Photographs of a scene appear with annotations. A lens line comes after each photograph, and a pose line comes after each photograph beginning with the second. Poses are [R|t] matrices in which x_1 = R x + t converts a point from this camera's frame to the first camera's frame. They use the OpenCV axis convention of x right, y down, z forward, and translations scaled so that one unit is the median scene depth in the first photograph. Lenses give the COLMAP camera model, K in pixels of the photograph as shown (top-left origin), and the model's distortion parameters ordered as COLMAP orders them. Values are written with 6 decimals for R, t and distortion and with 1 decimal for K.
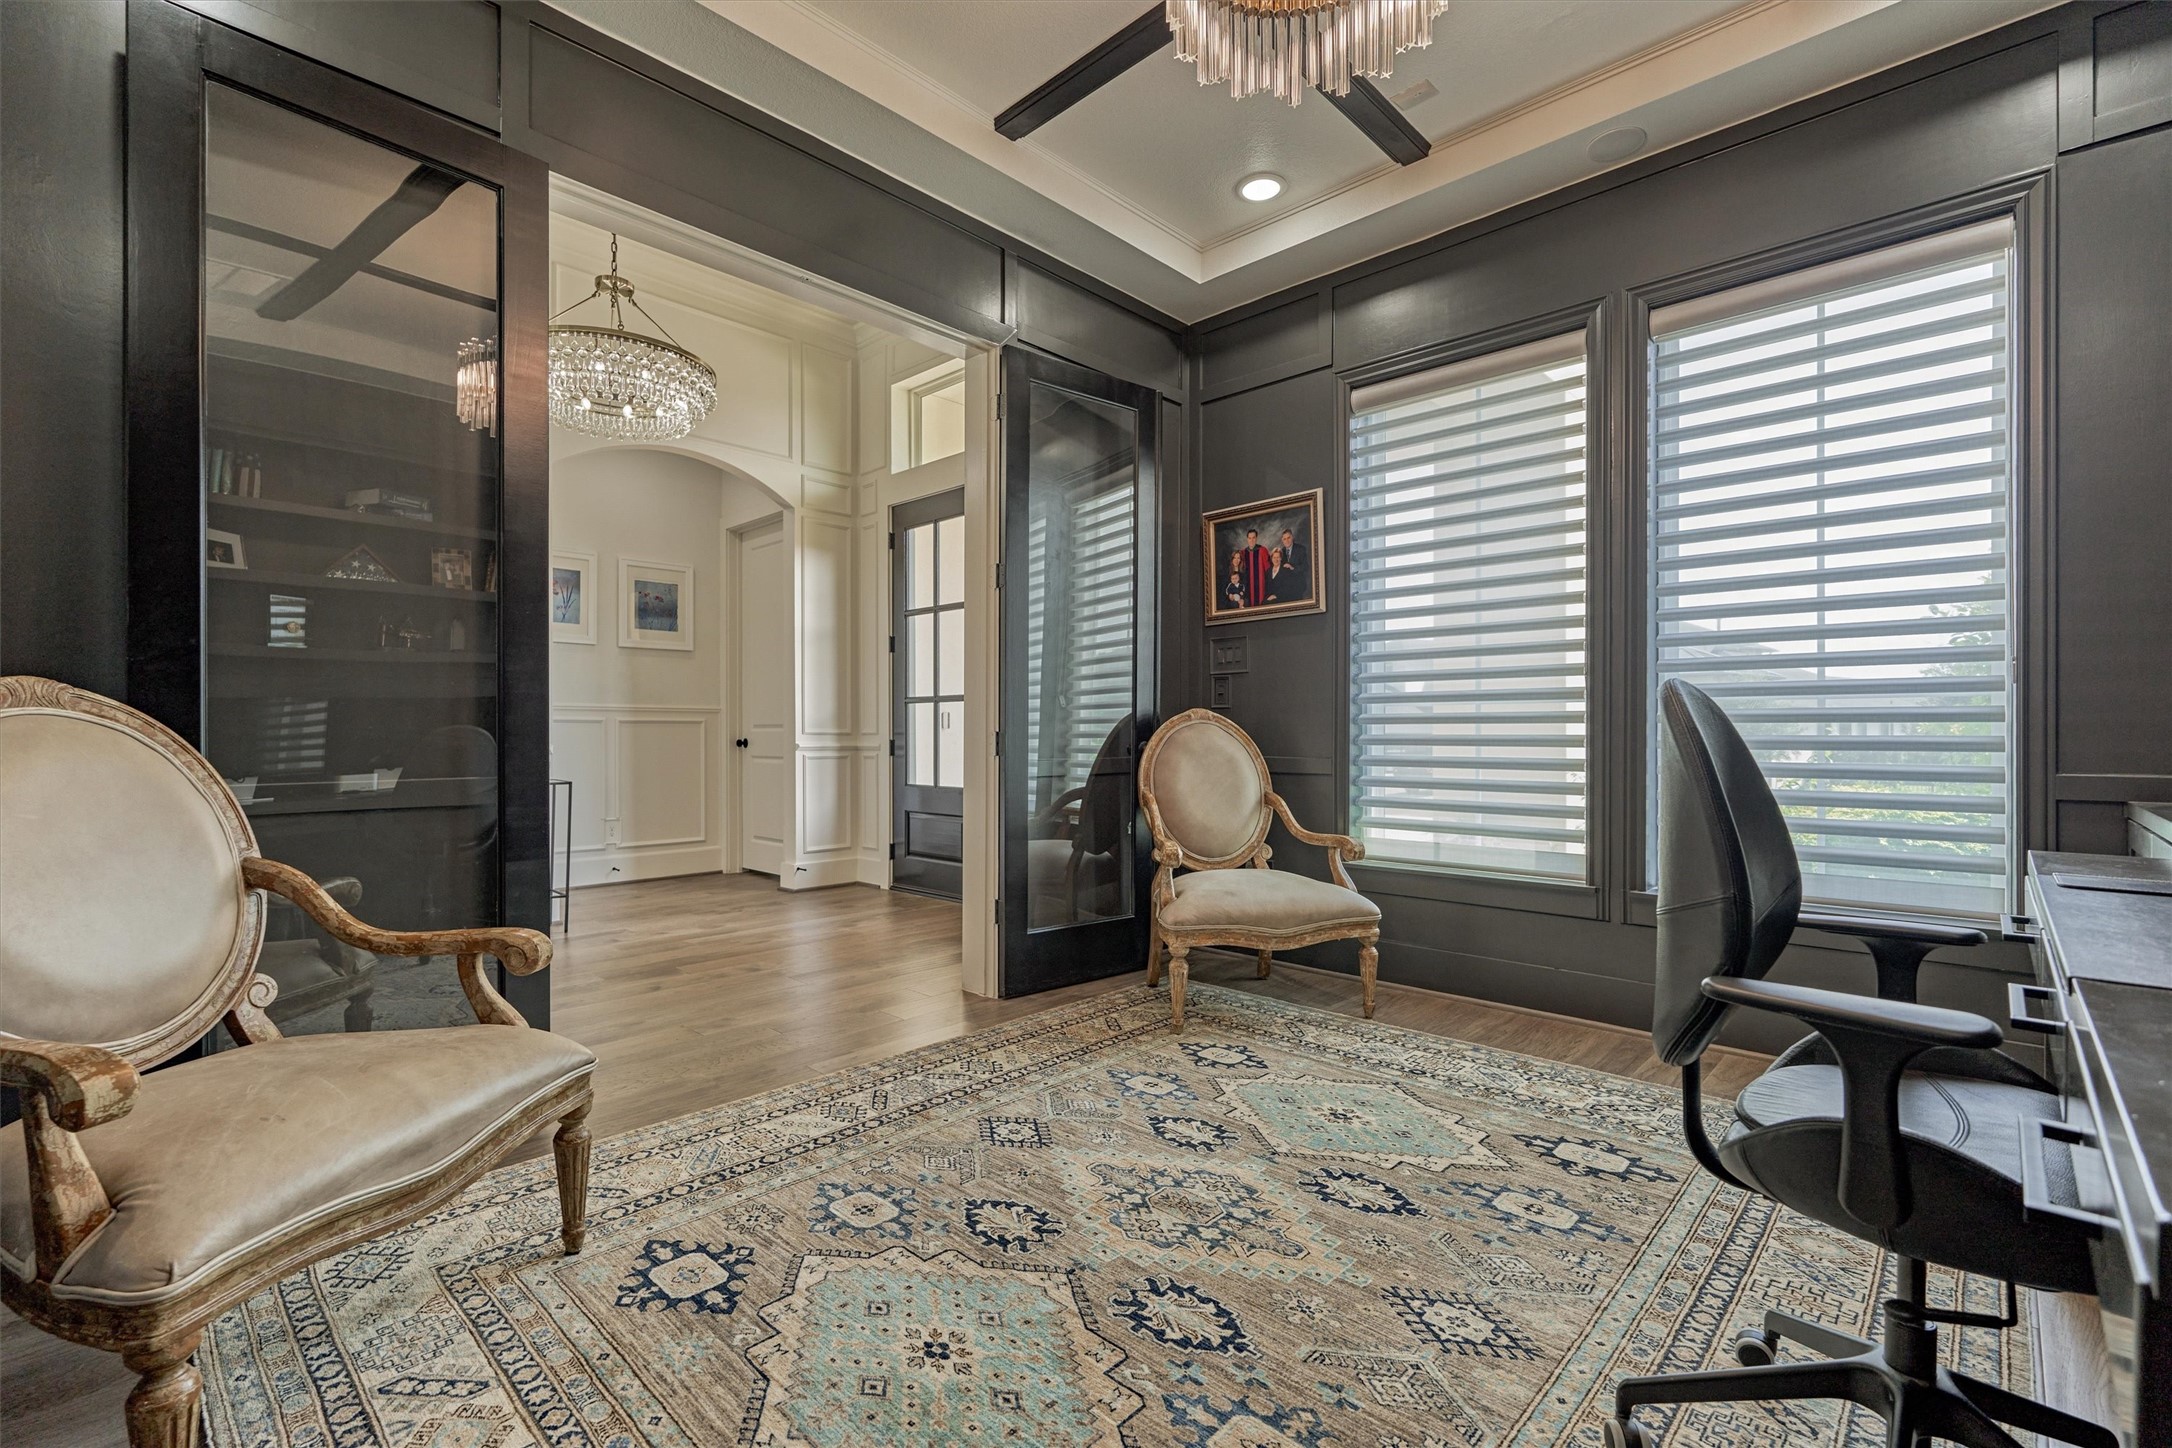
lens RADIAL K [[951.3, 0, 1086.3], [0, 951.3, 729.6], [0, 0, 1]] dist [-0.001155, -0.000017]
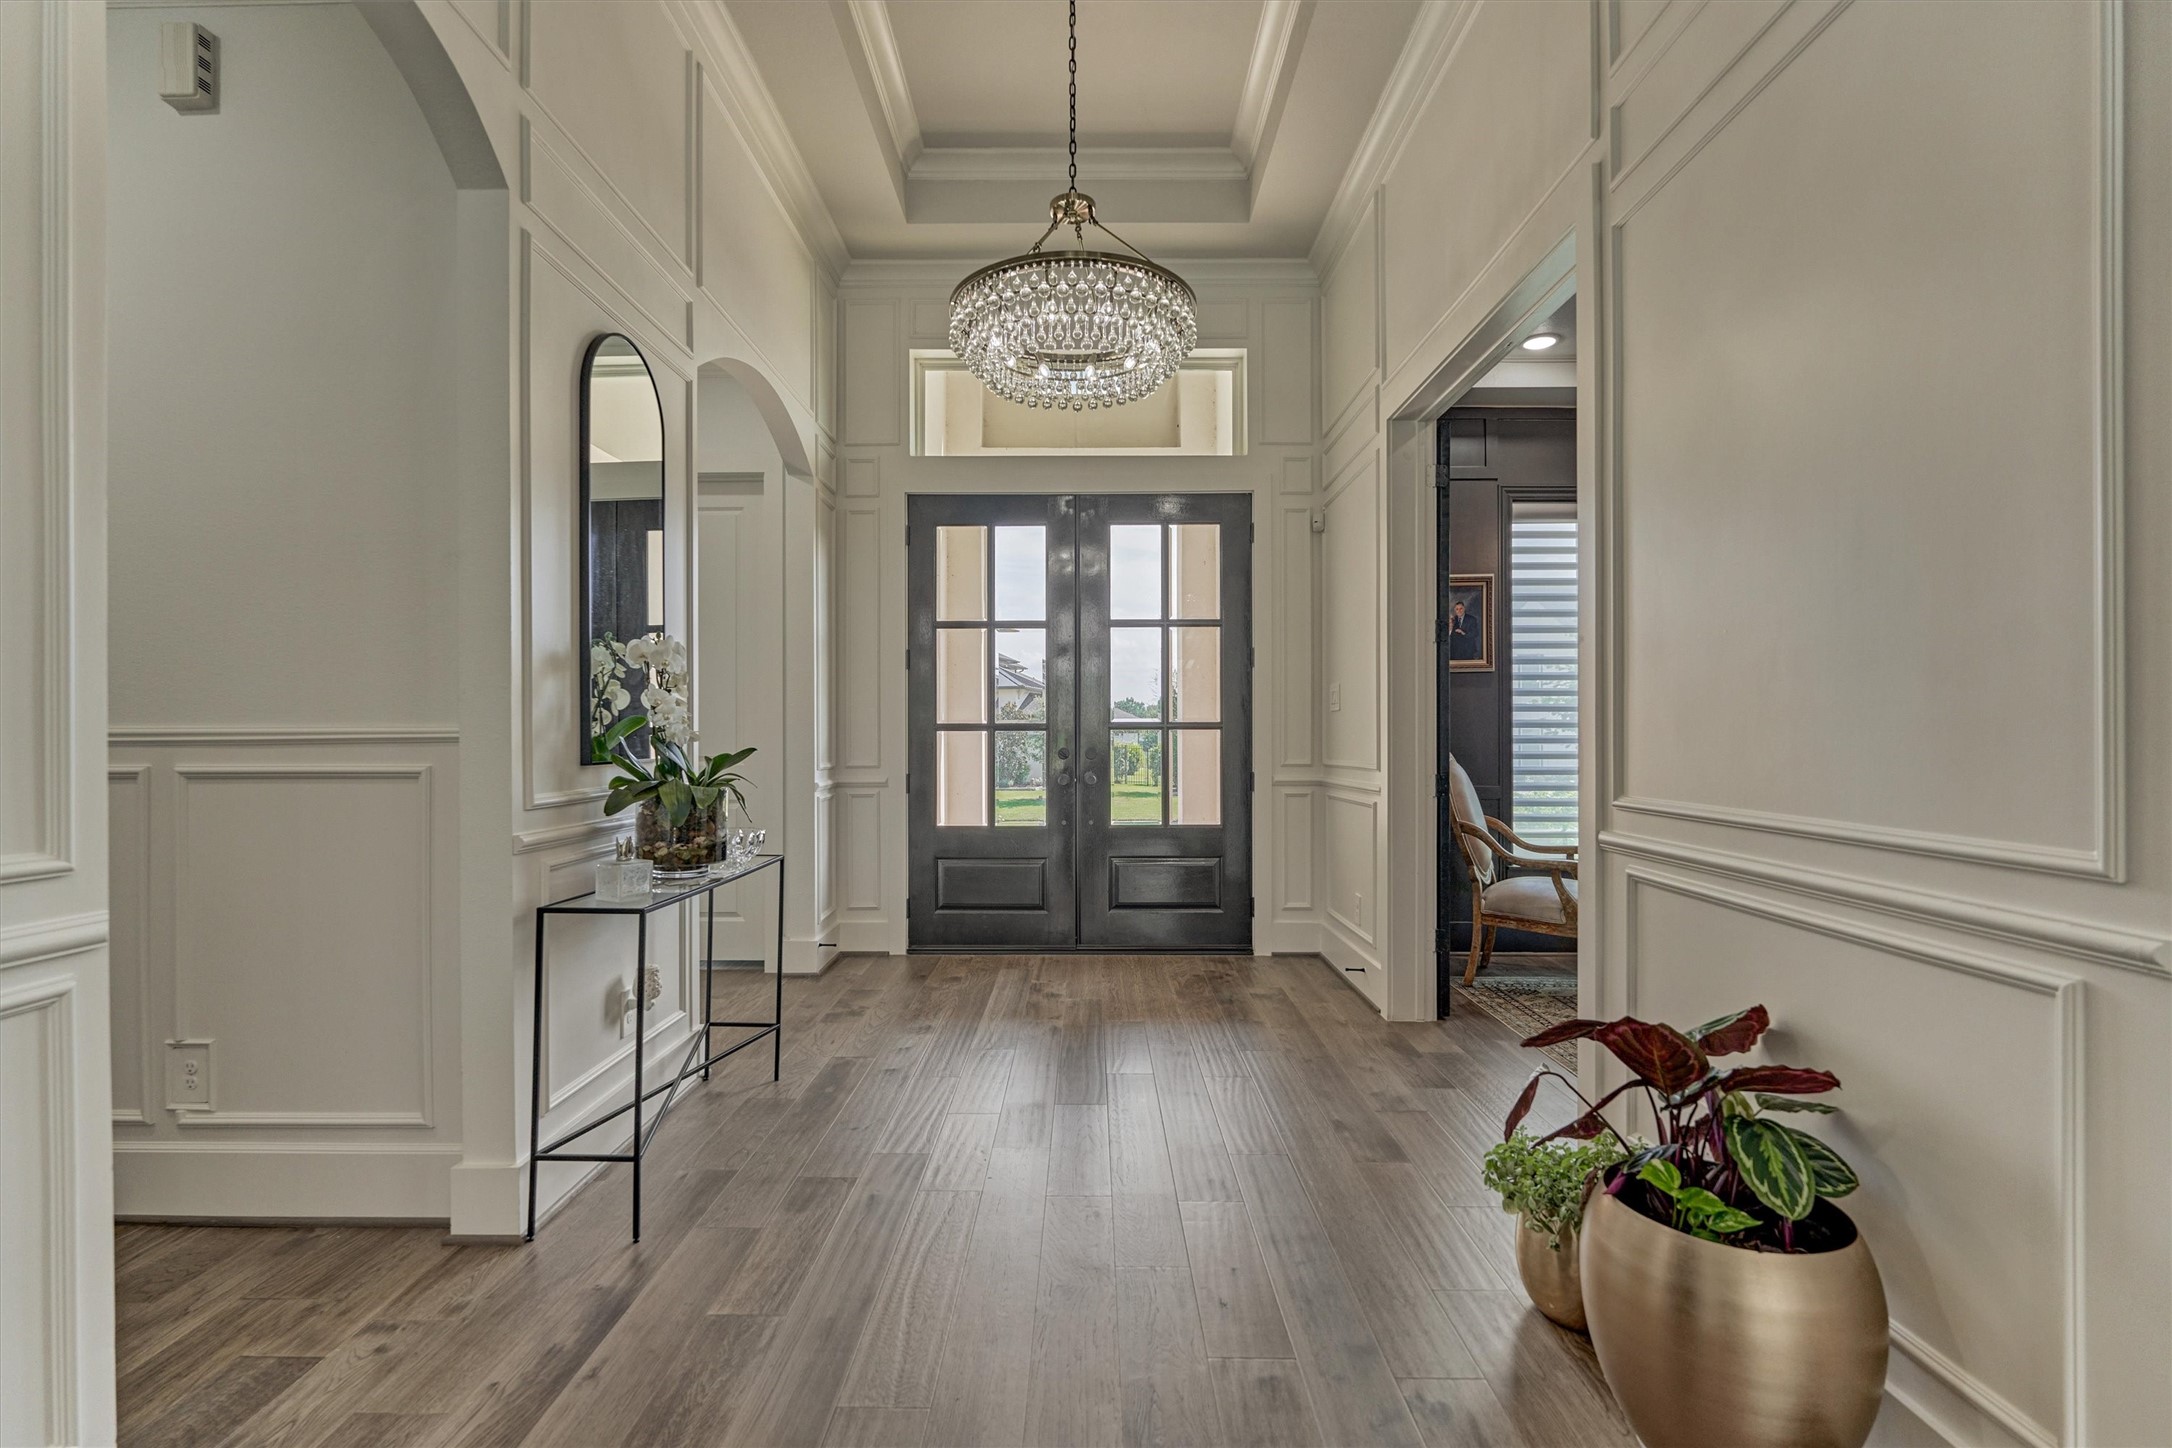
lens RADIAL K [[955.1, 0, 1079.8], [0, 955.1, 742.7], [0, 0, 1]] dist [-0.000624, -0.001654]
pose [[0.738479, -0.006005, 0.674249, -0.665328], [-0.001086, 0.999948, 0.010096, -0.025406], [-0.674275, -0.008188, 0.738435, 0.279795]]
